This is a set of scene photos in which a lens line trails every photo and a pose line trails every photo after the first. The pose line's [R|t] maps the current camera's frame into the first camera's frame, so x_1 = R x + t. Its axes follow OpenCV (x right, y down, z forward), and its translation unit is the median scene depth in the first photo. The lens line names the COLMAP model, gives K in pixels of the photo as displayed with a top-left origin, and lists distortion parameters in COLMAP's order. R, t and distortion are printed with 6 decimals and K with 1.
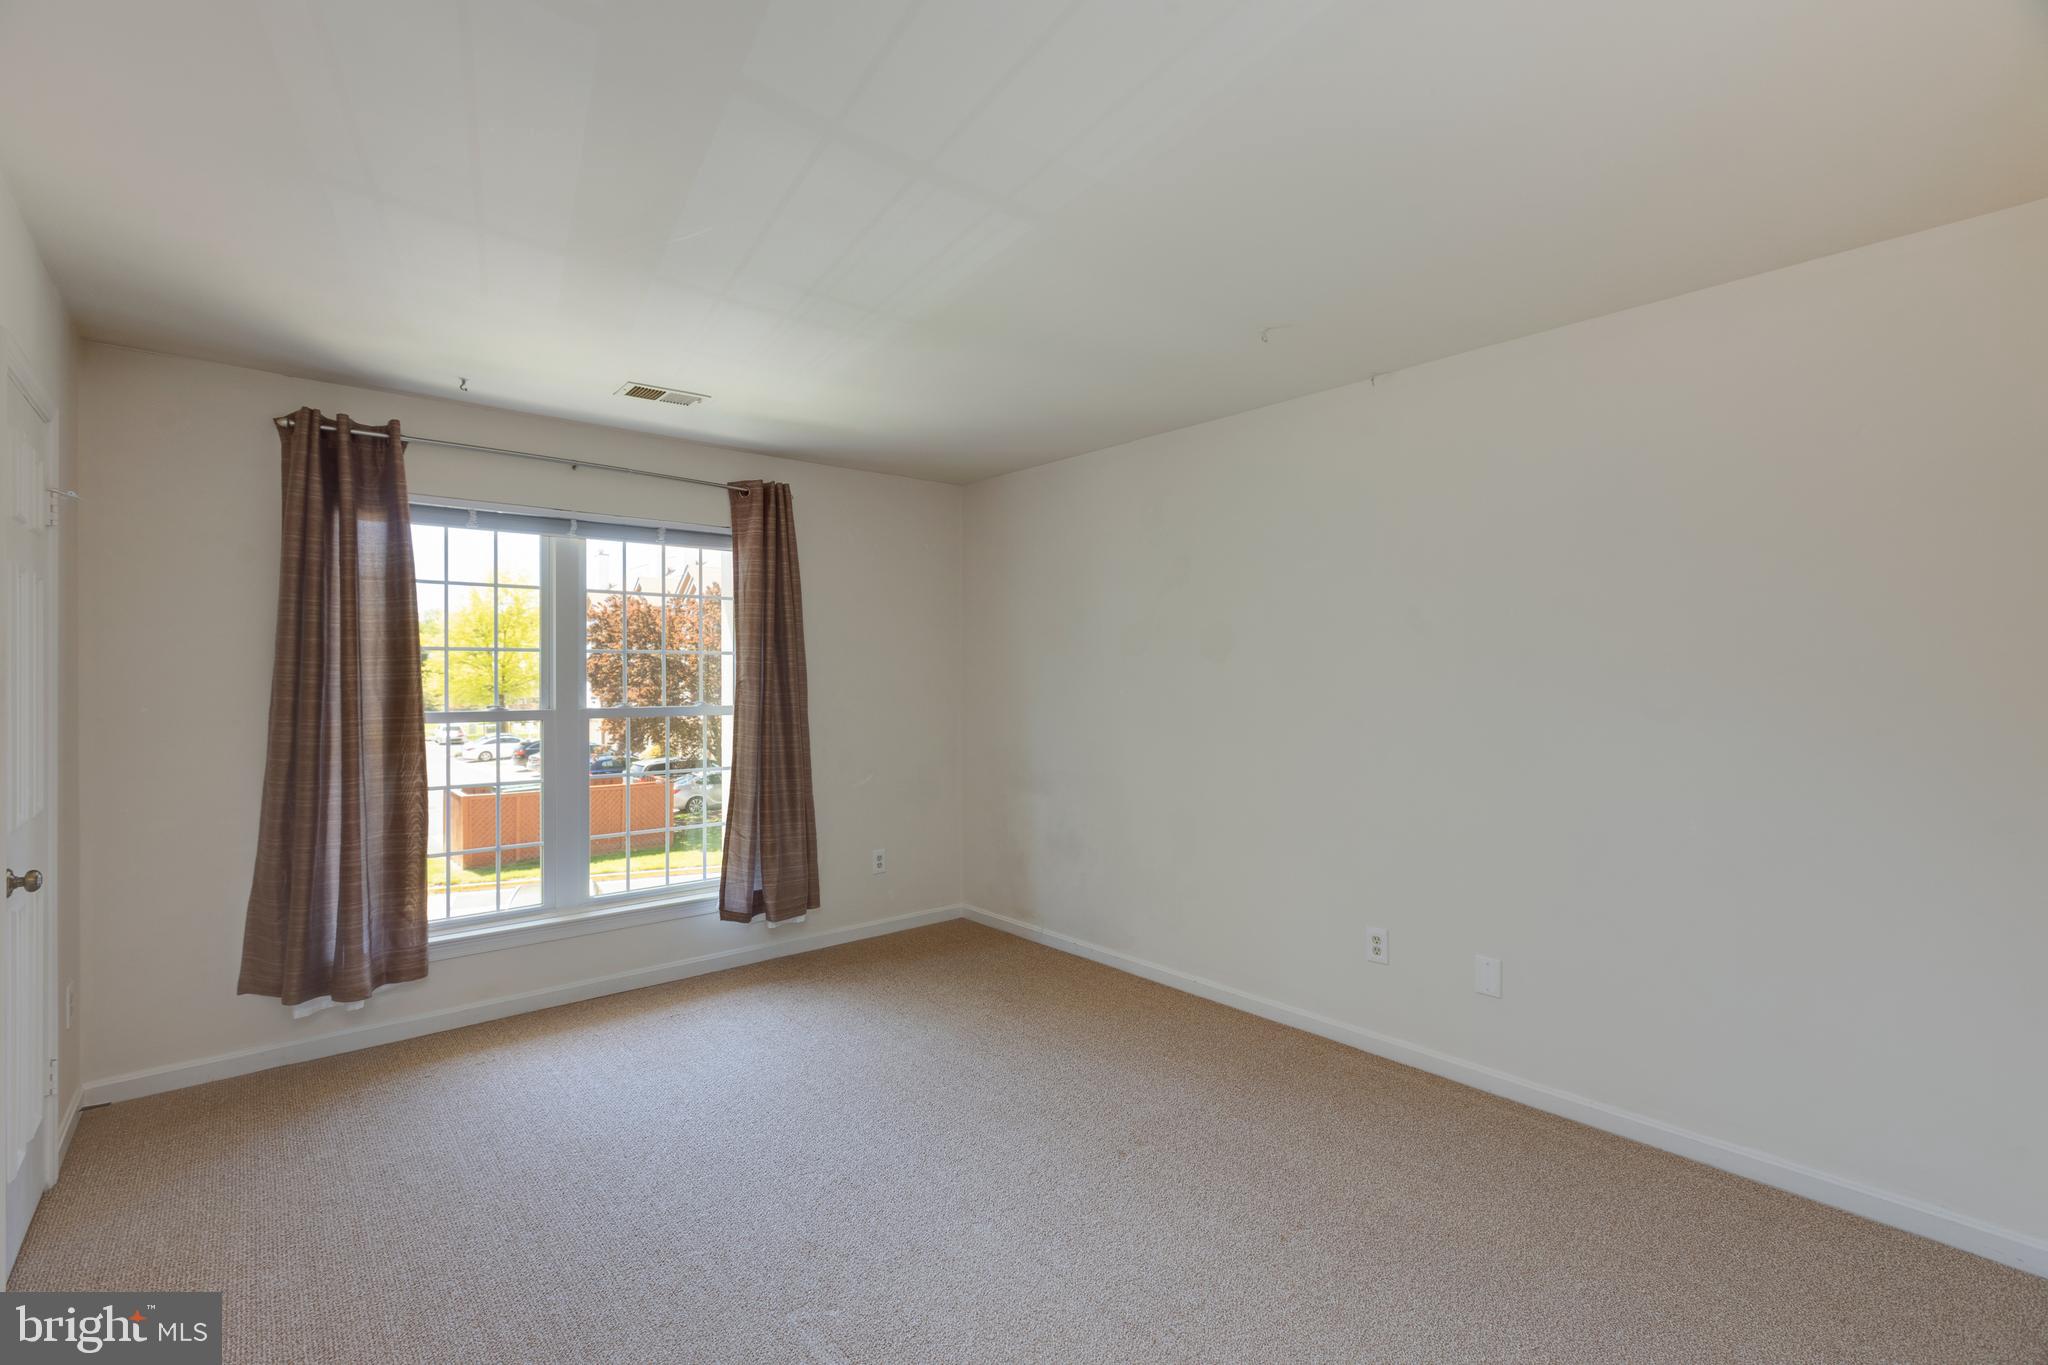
lens RADIAL K [[896.5, 0, 1022.6], [0, 896.5, 679.2], [0, 0, 1]] dist [0.002188, -0.000463]
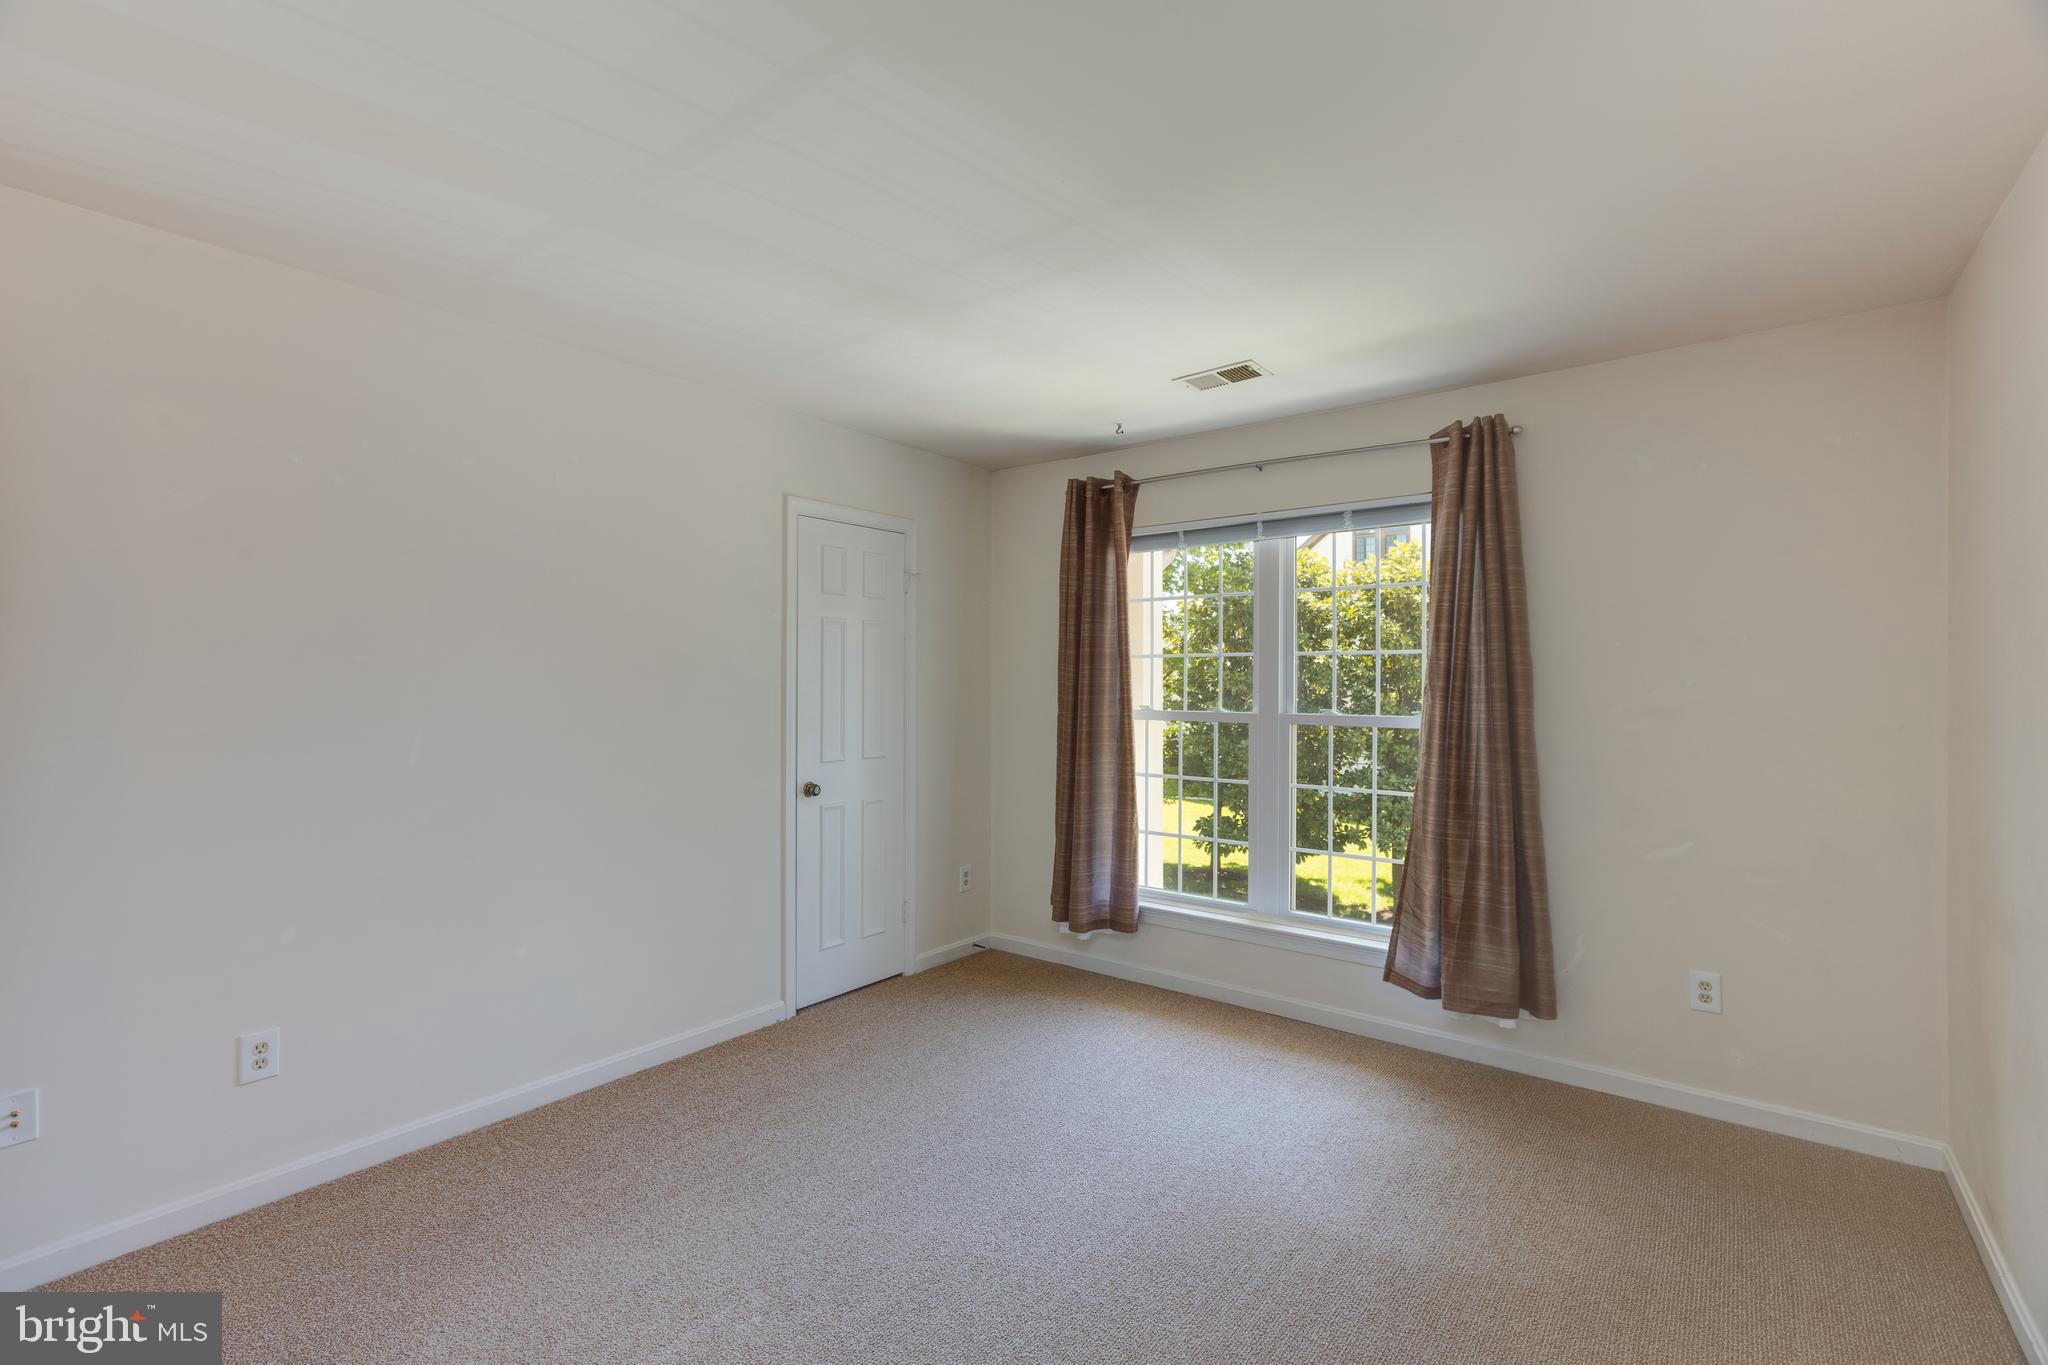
lens RADIAL K [[896.5, 0, 1022.9], [0, 896.5, 680.9], [0, 0, 1]] dist [0.002188, -0.000463]
pose [[0.214205, 0.001302, -0.976788, 0.387816], [-0.008097, 0.999967, -0.000442, 0.000142], [0.976755, 0.008004, 0.214209, 0.507760]]
